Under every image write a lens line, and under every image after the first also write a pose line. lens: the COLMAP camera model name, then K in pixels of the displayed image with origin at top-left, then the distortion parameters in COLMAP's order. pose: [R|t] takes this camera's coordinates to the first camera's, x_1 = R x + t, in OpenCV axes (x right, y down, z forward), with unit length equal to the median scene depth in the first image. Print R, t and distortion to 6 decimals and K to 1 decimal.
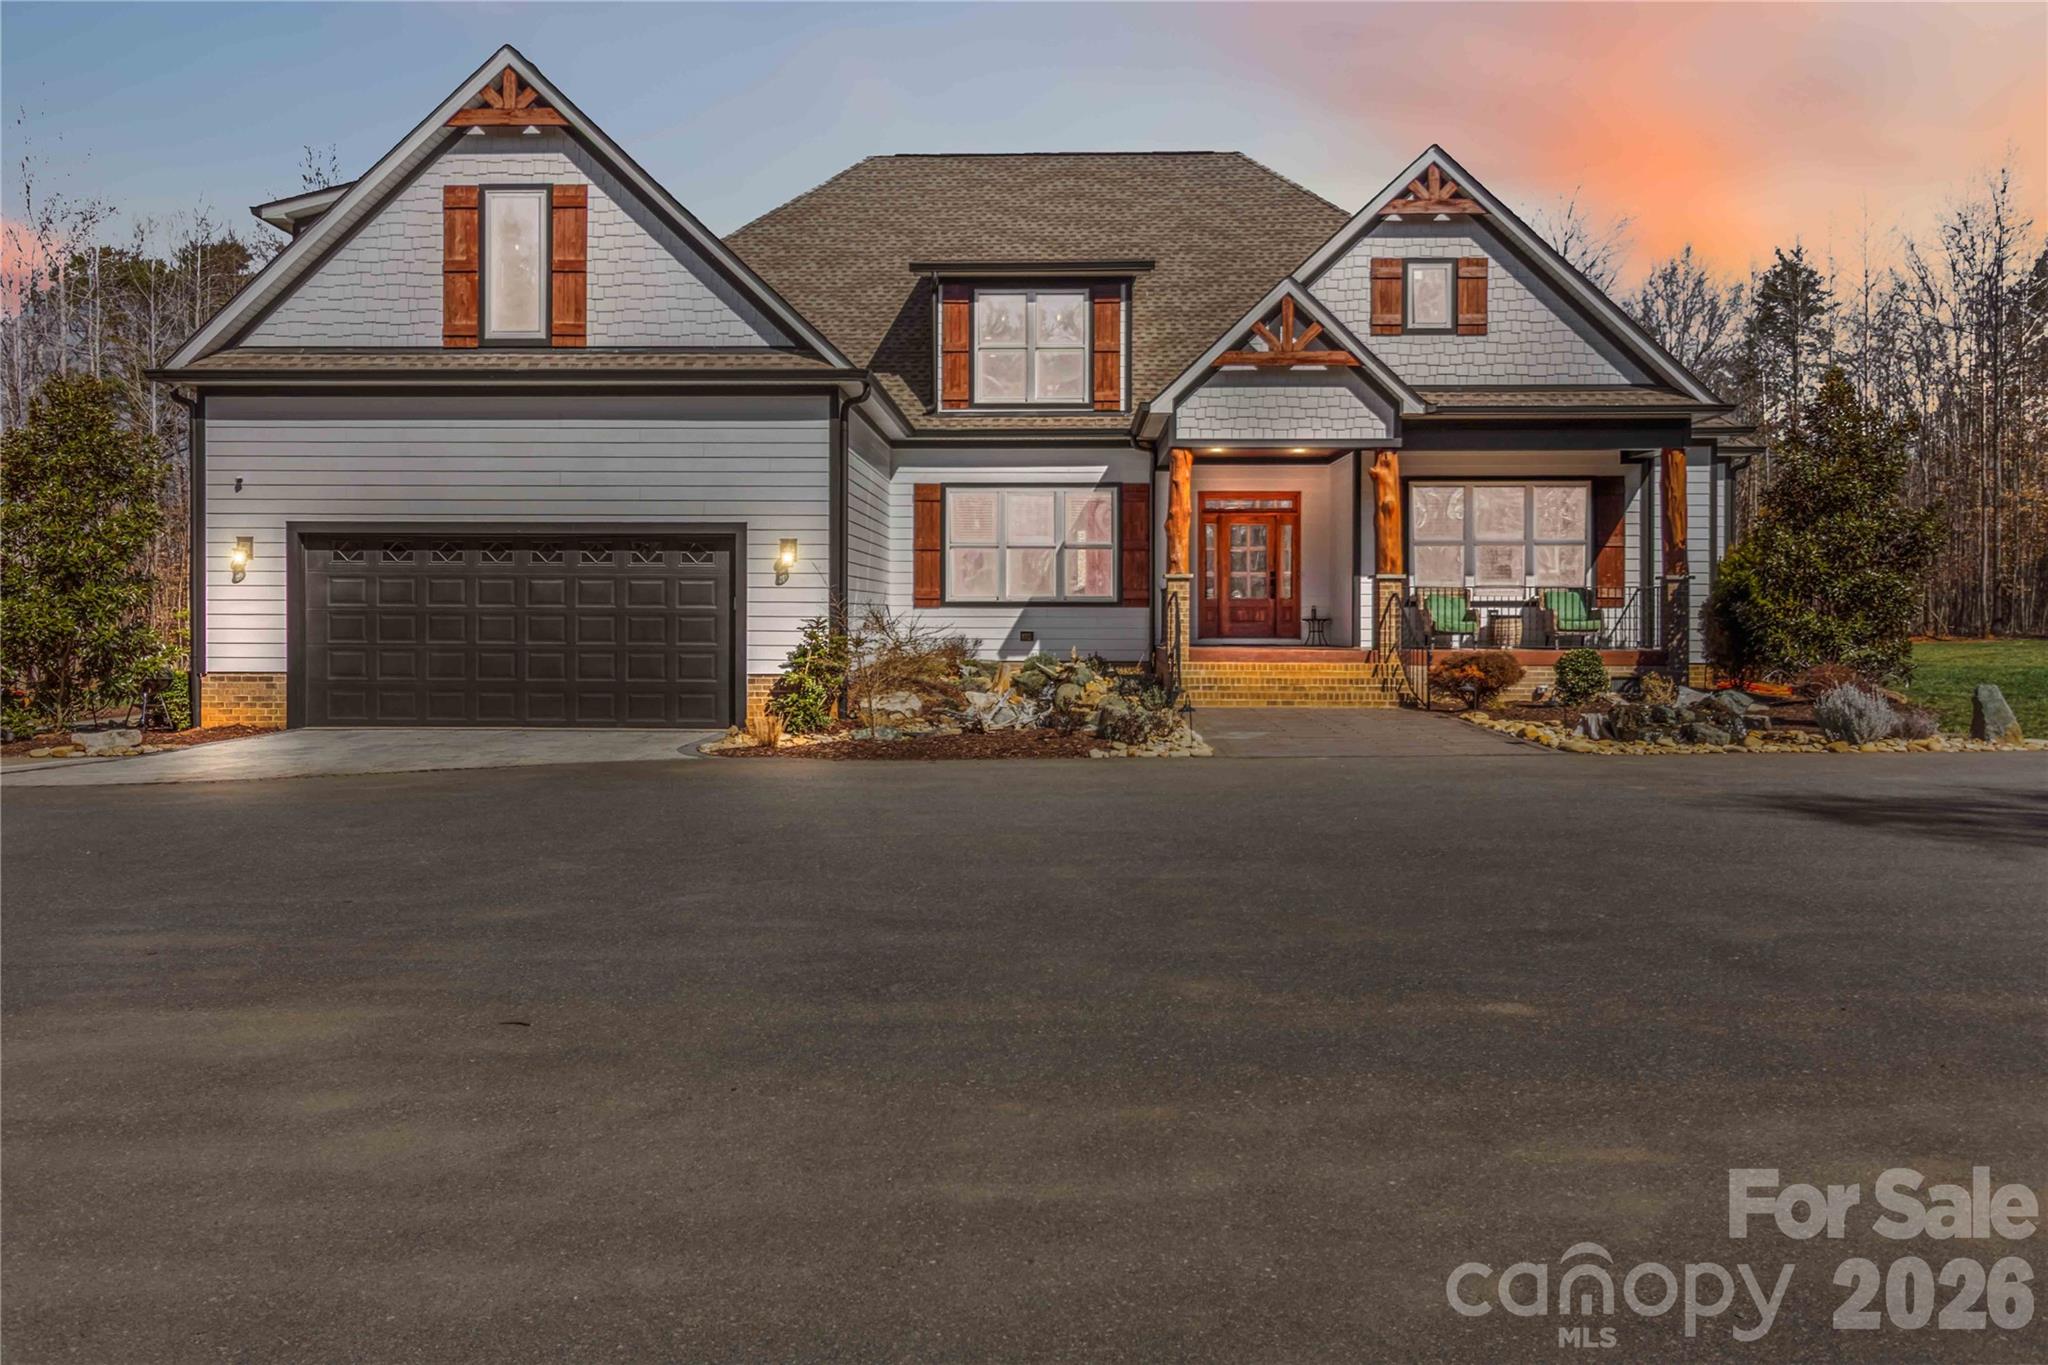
lens RADIAL K [[1525.8, 0, 1016.7], [0, 1525.8, 682.2], [0, 0, 1]] dist [-0.000882, -0.000091]
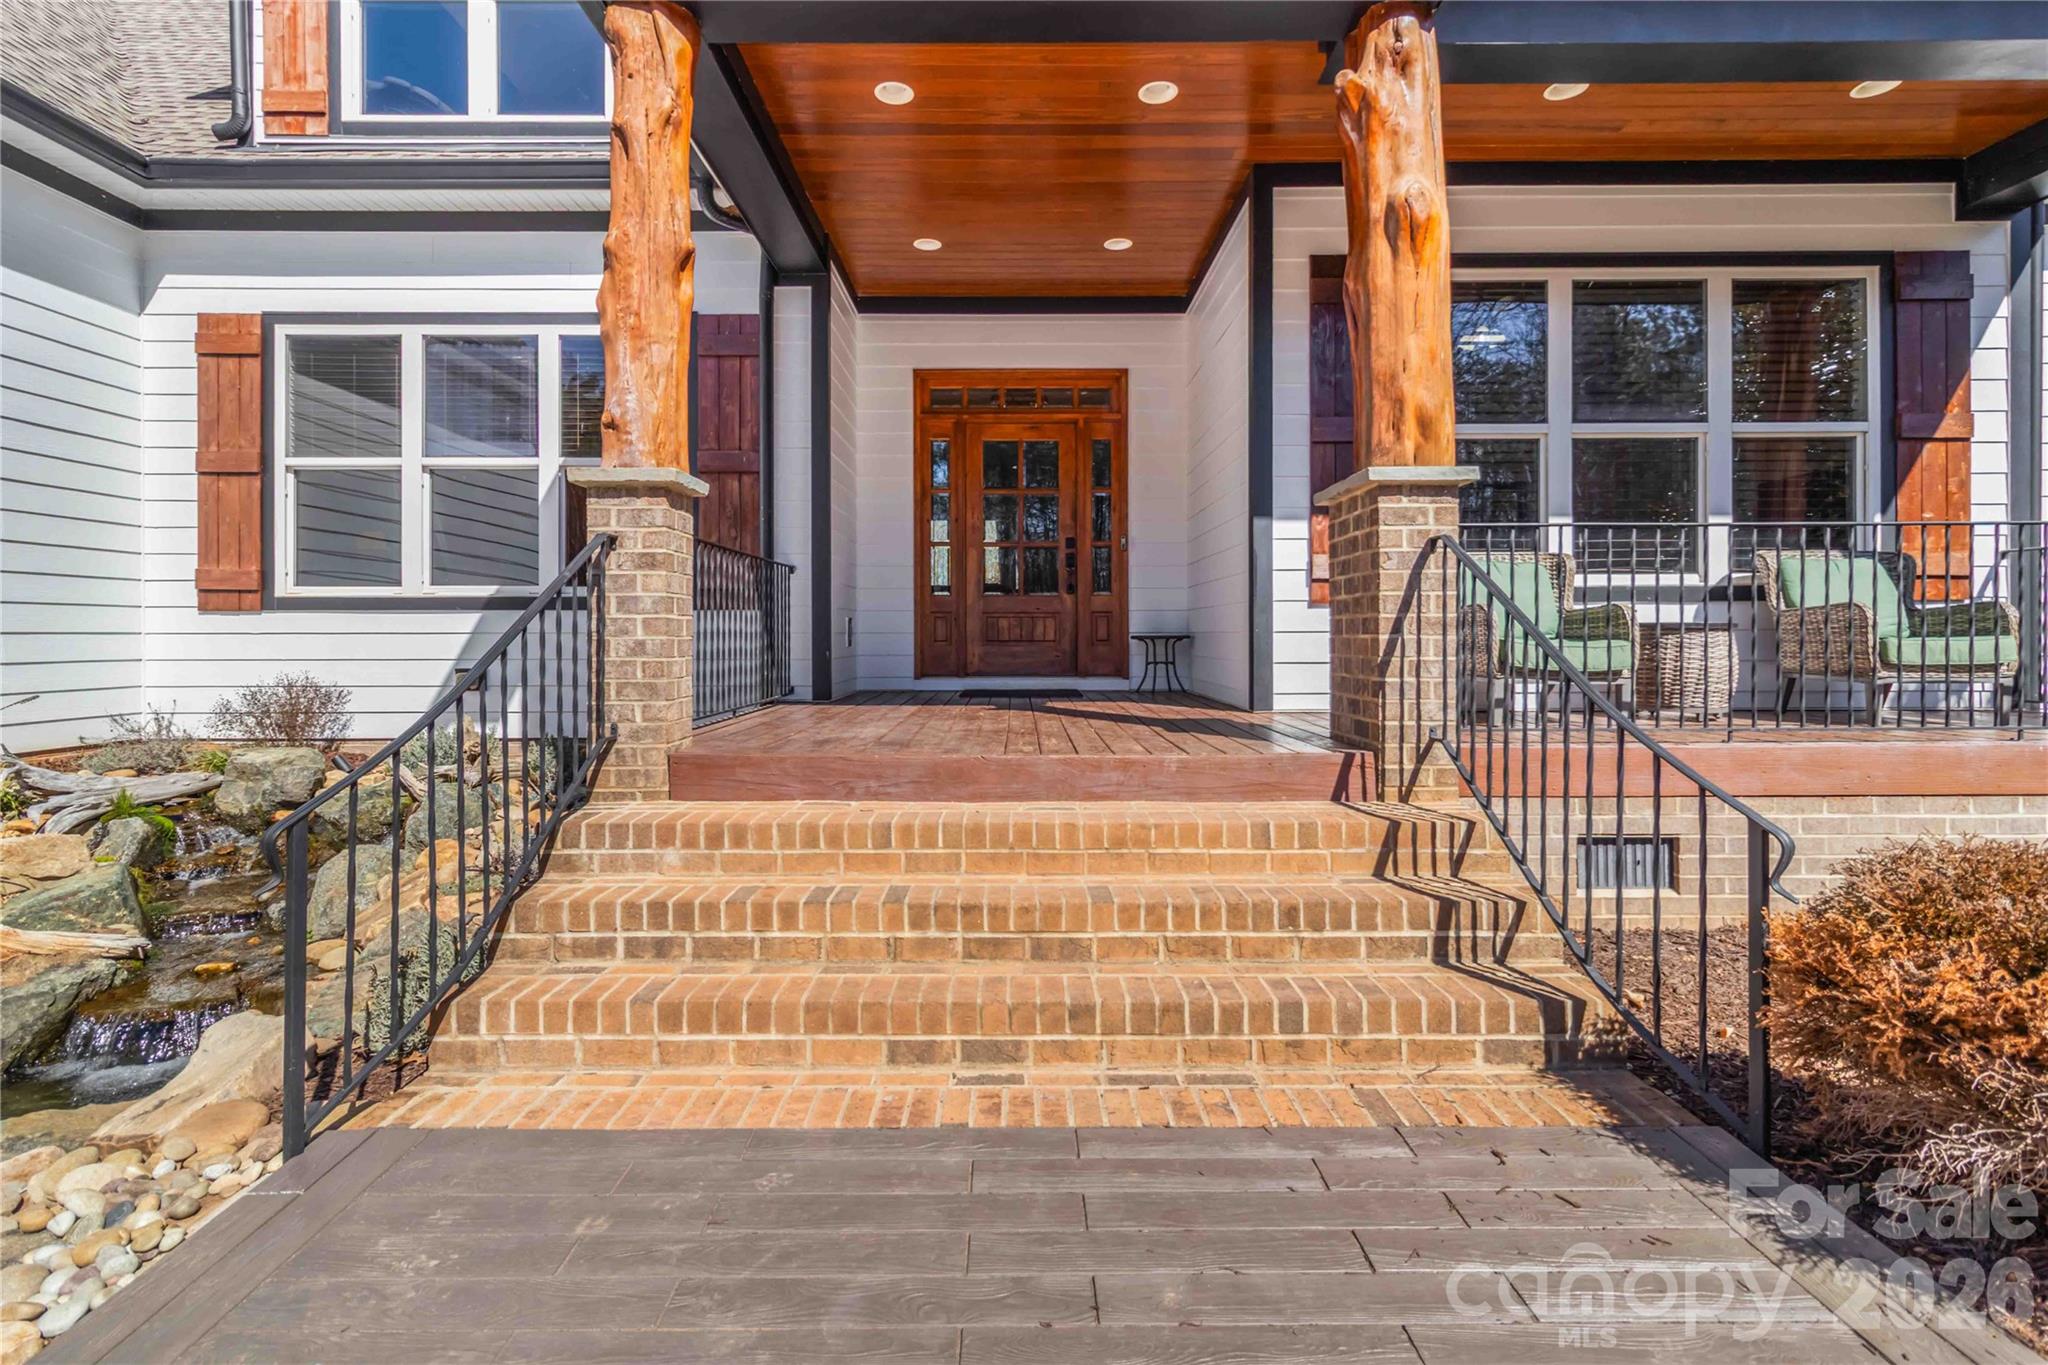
lens RADIAL K [[949.5, 0, 1022.6], [0, 949.5, 652.8], [0, 0, 1]] dist [0.004119, 0.000199]
pose [[0.999454, -0.003327, 0.032886, 0.192295], [0.004168, 0.999665, -0.025533, -0.038742], [-0.032790, 0.025656, 0.999133, 0.944398]]
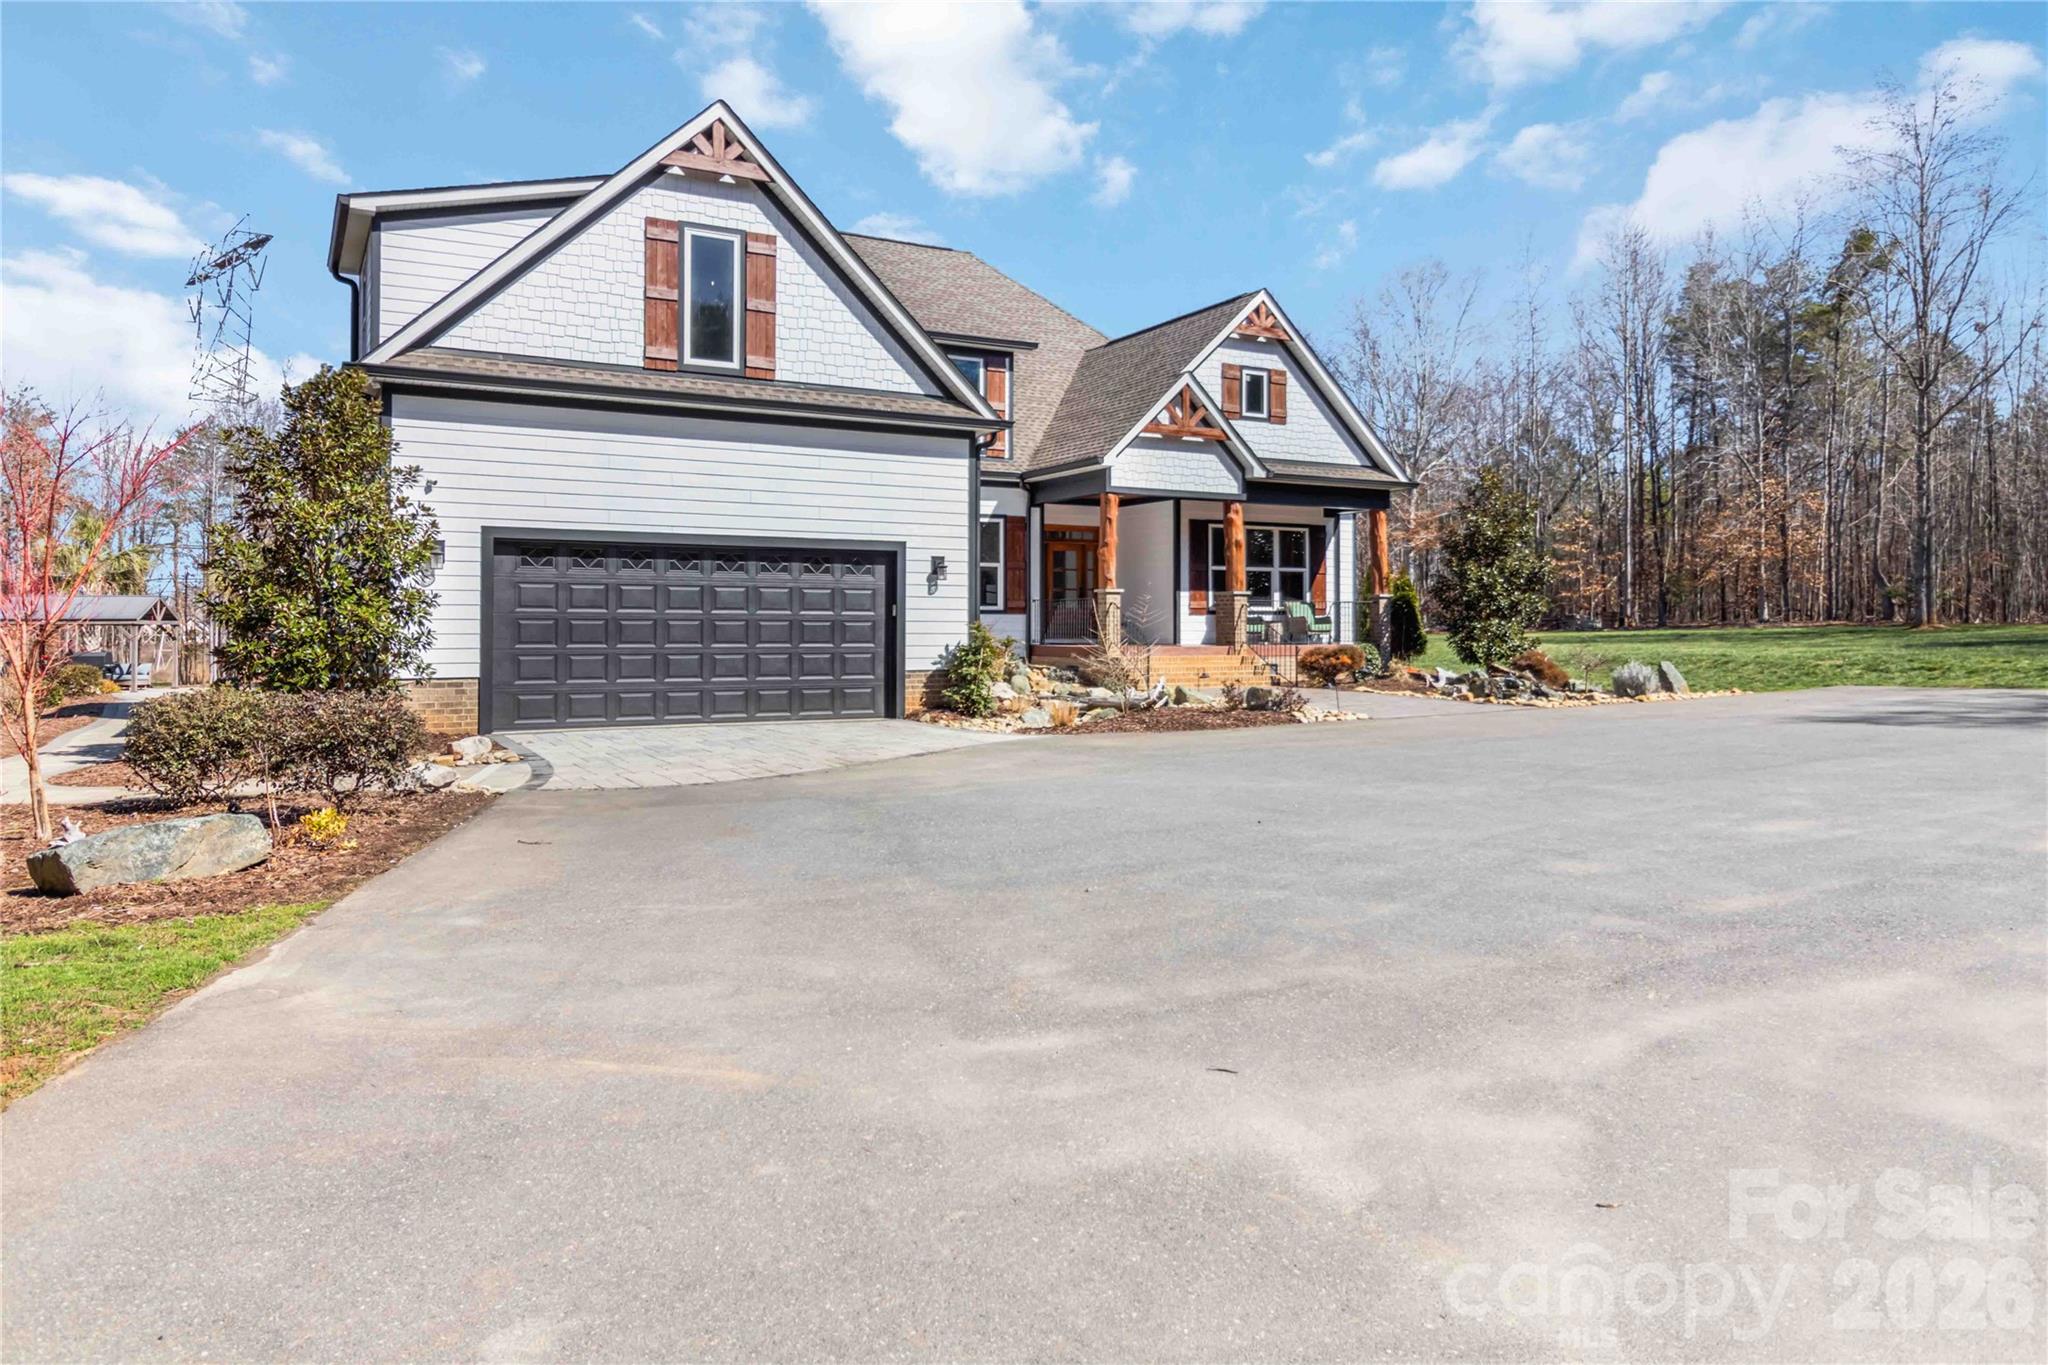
lens RADIAL K [[1328.6, 0, 1025.8], [0, 1328.6, 663.9], [0, 0, 1]] dist [0.000125, 0.000528]
pose [[0.854823, -0.016482, 0.518658, -0.622901], [0.022093, 0.999745, -0.004642, -0.003509], [-0.518449, 0.015427, 0.854969, 0.074360]]
